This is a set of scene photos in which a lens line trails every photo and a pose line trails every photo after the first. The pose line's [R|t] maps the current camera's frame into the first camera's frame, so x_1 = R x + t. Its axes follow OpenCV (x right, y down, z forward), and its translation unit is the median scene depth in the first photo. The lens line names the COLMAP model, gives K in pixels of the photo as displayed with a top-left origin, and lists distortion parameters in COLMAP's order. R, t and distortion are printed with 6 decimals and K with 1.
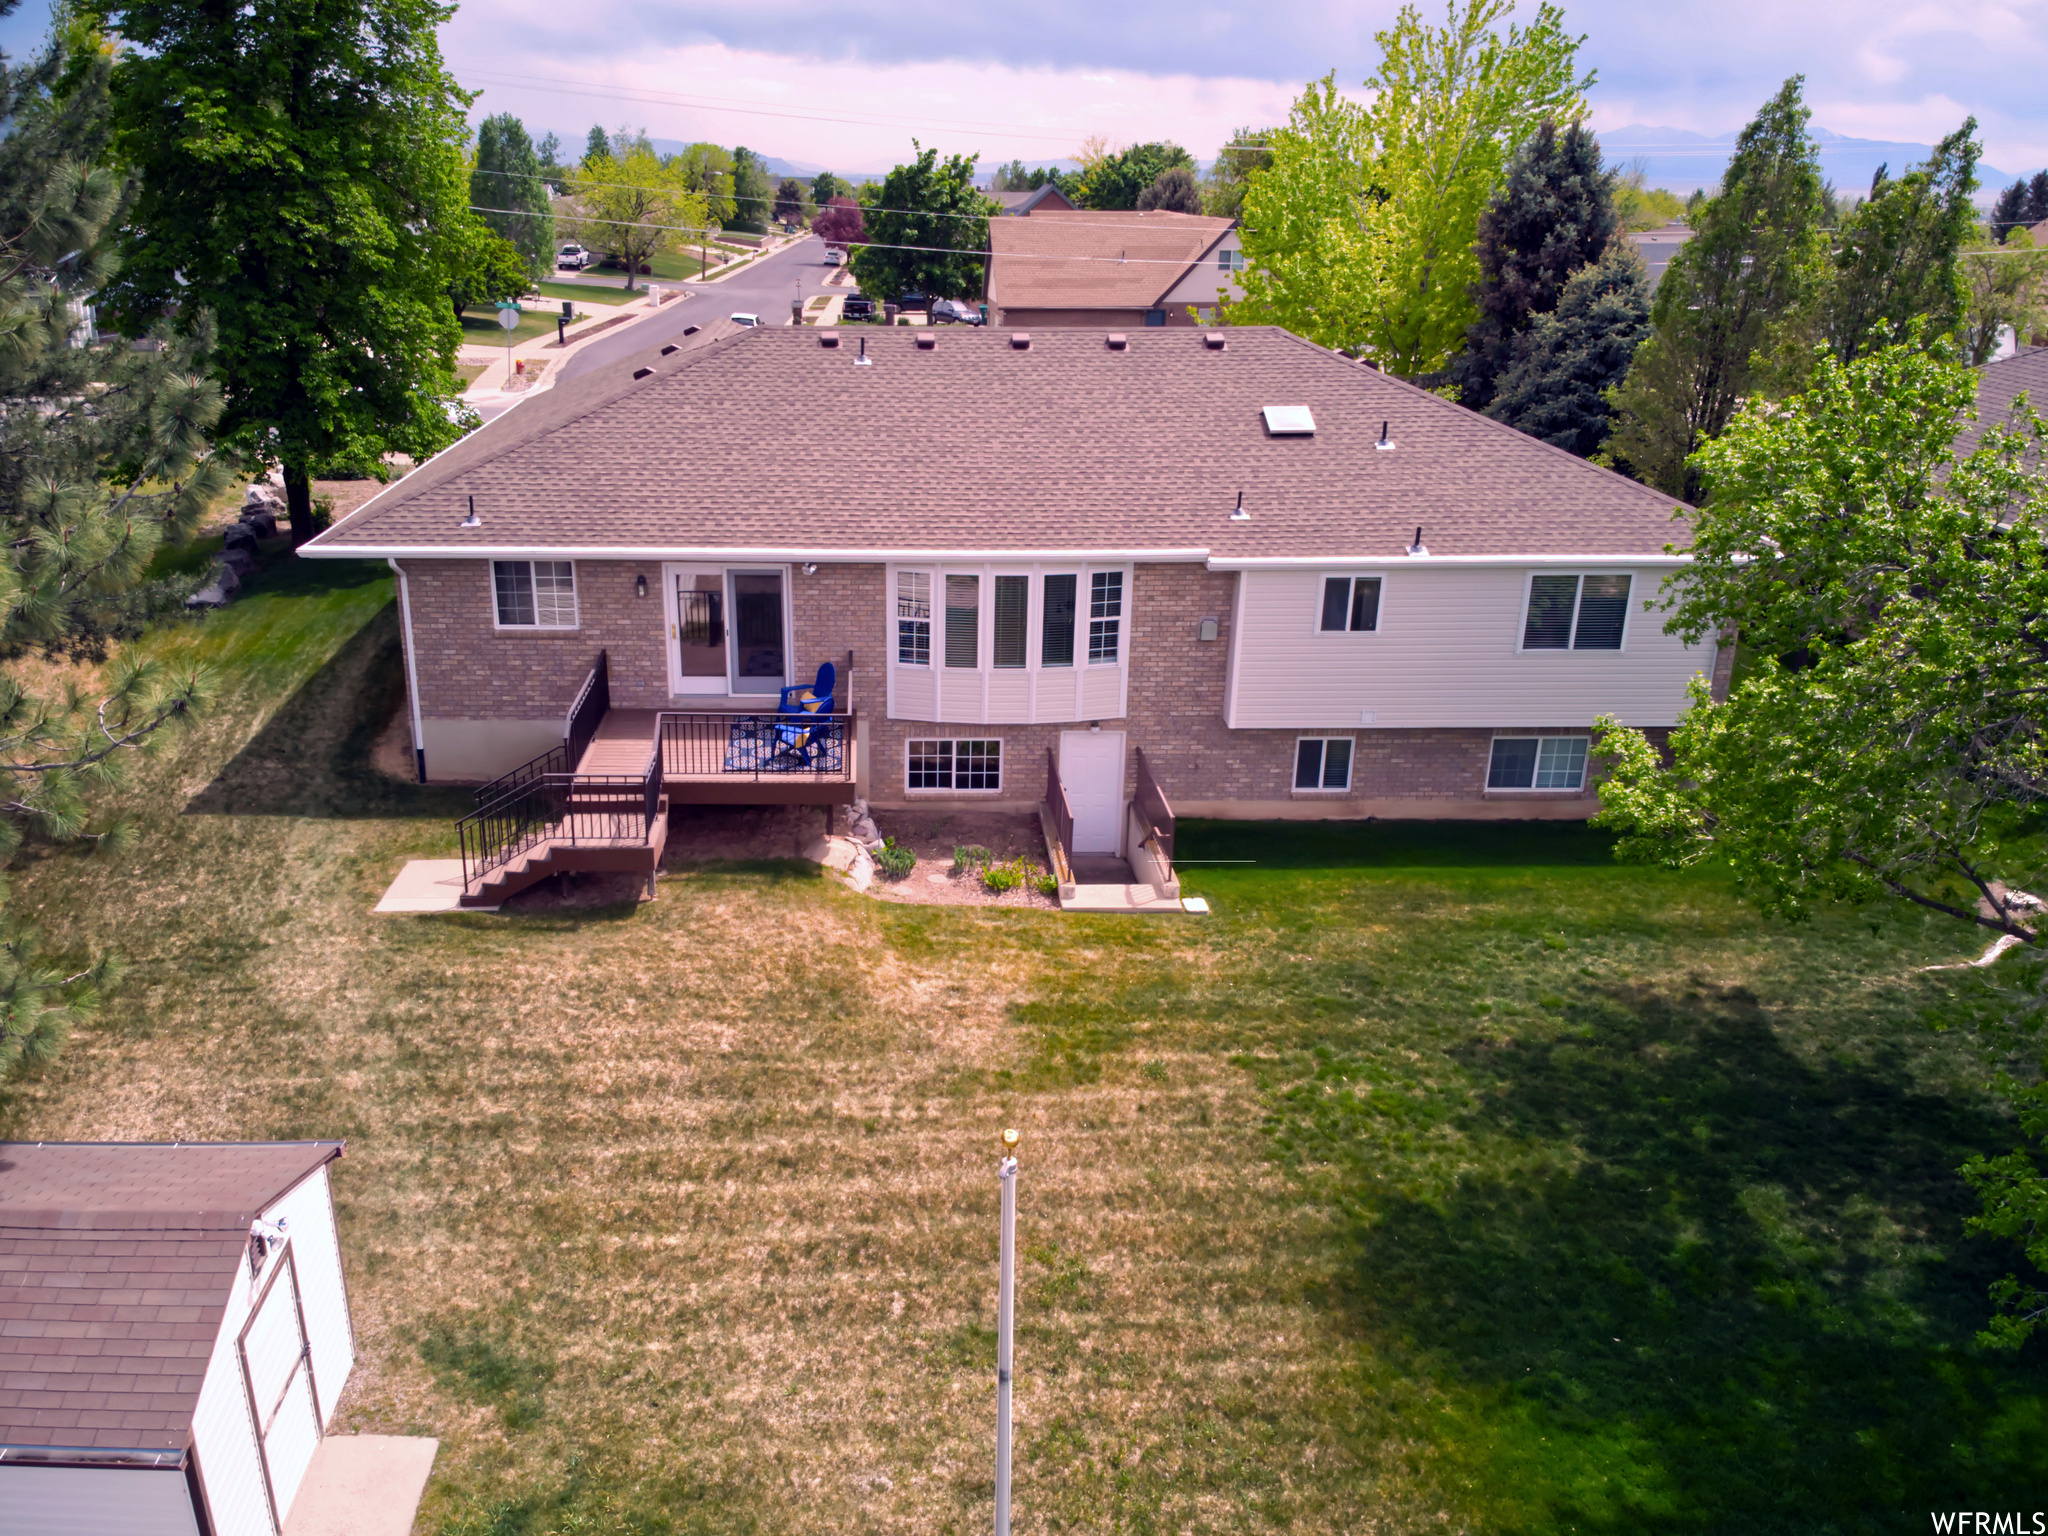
lens RADIAL K [[1584.4, 0, 896.0], [0, 1584.4, 777.7], [0, 0, 1]] dist [0.079654, -0.205969]
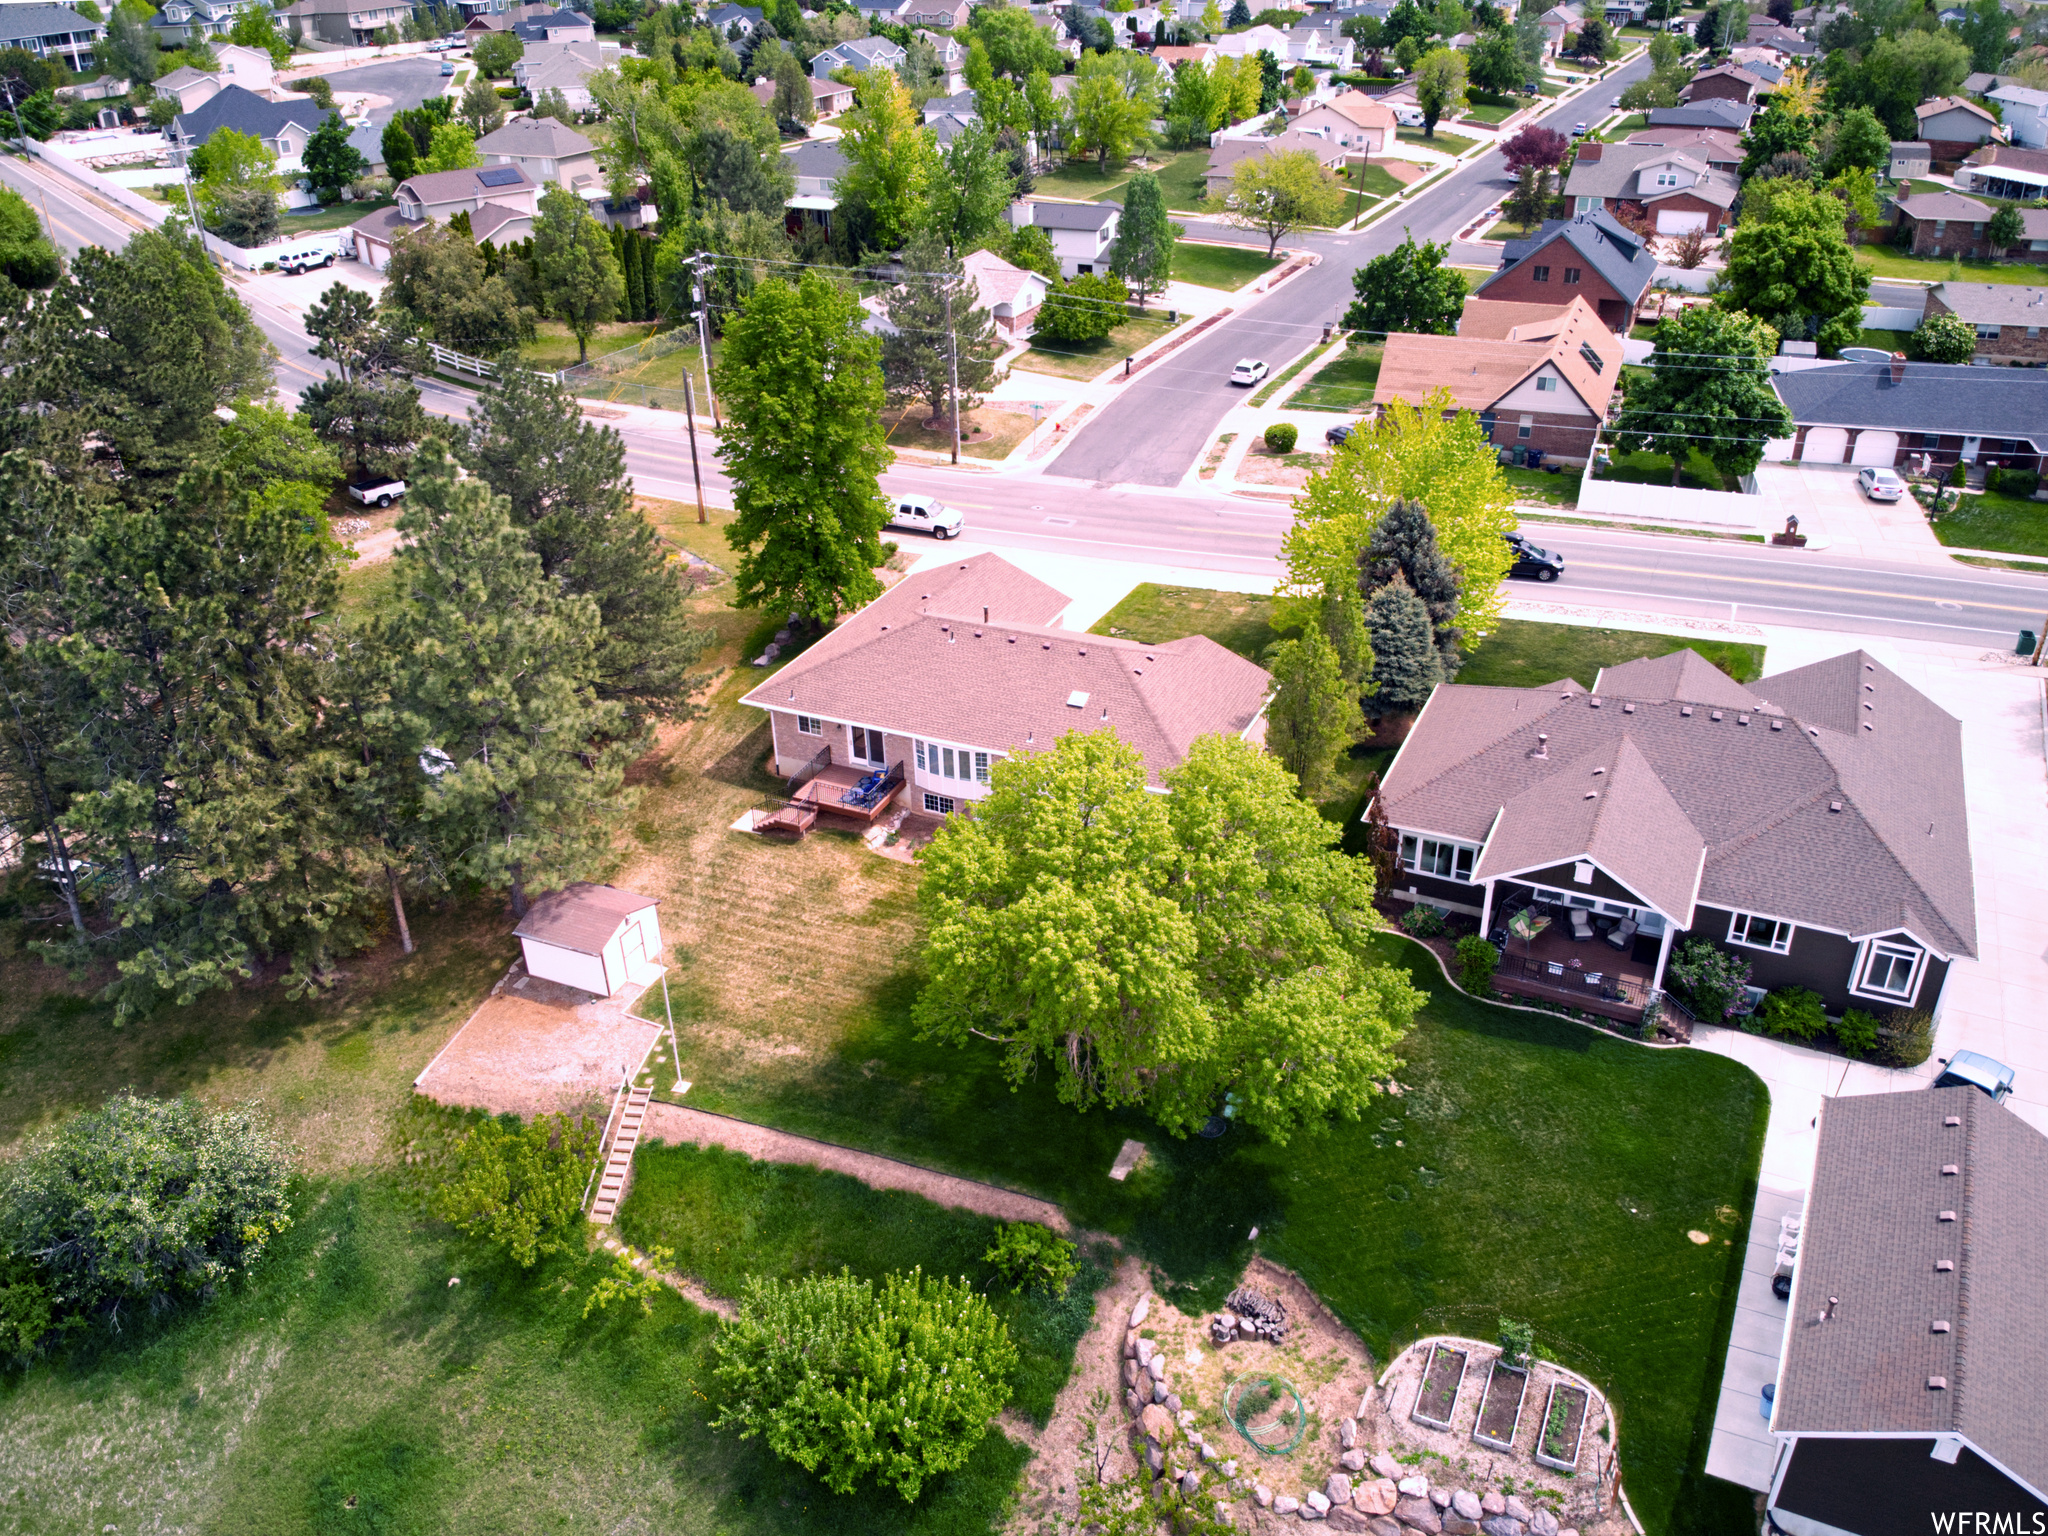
lens RADIAL K [[1496.1, 0, 1012.5], [0, 1496.1, 754.0], [0, 0, 1]] dist [0.074558, -0.162610]
pose [[0.895907, 0.187504, -0.402731, 1.263099], [-0.124230, 0.976137, 0.178111, -0.612487], [0.426517, -0.109540, 0.897822, -1.363199]]
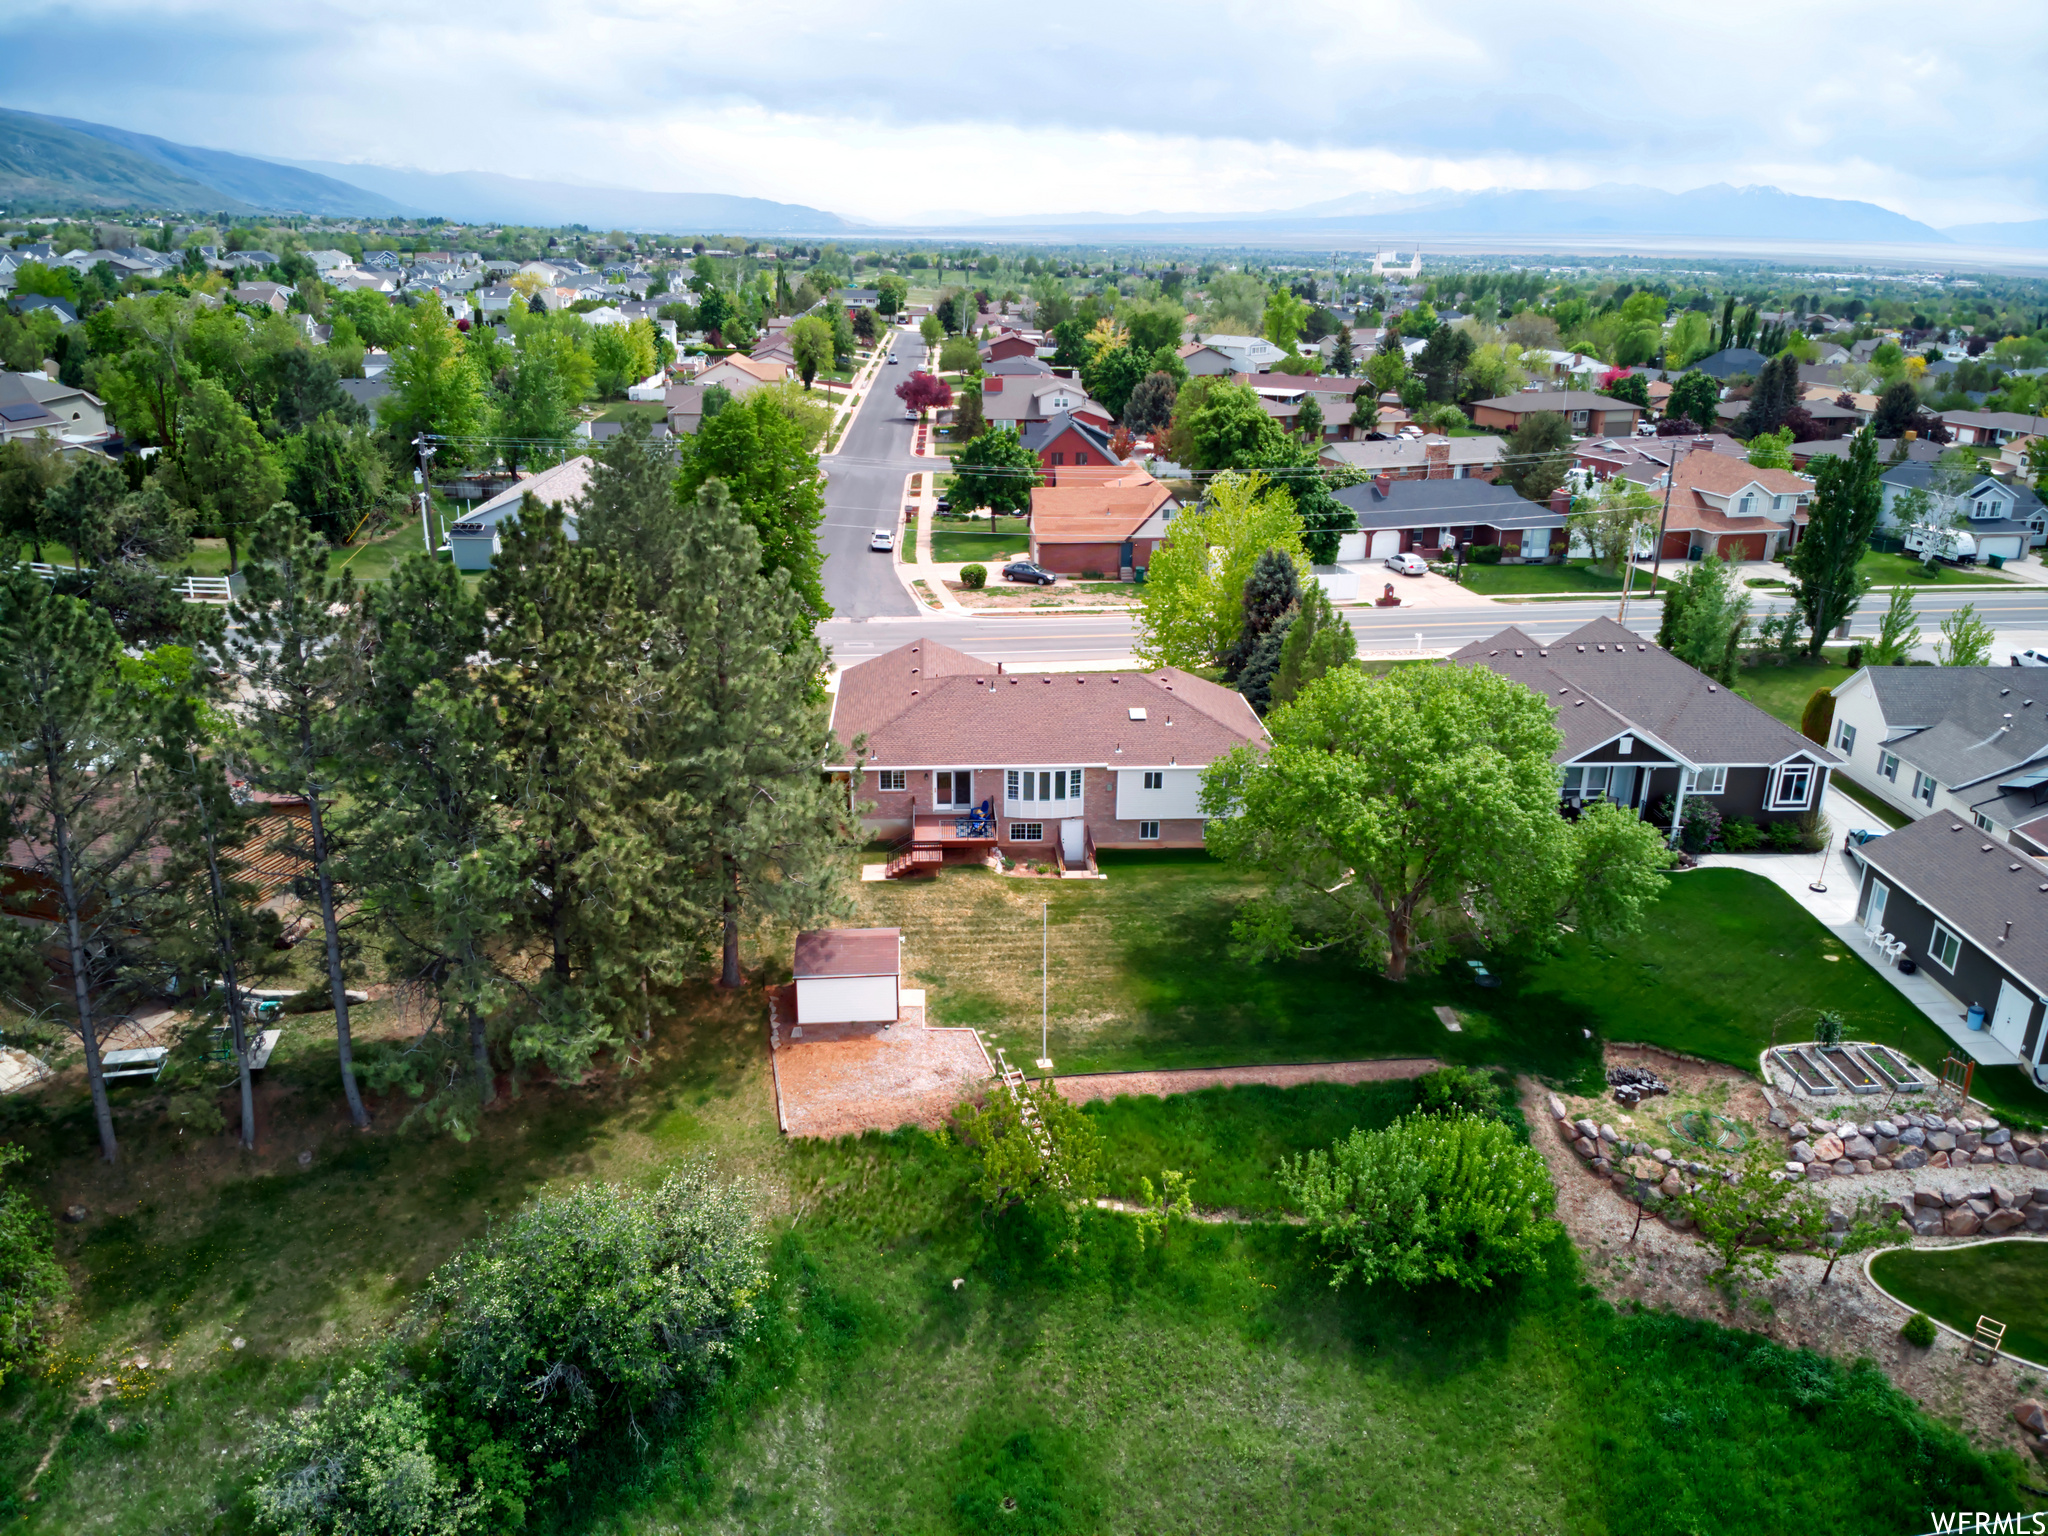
lens RADIAL K [[1413.1, 0, 952.1], [0, 1413.1, 798.2], [0, 0, 1]] dist [0.073603, -0.128583]
pose [[0.999934, -0.010629, 0.004445, -0.123734], [0.010580, 0.999883, 0.011046, -0.110122], [-0.004562, -0.010998, 0.999929, -1.797055]]
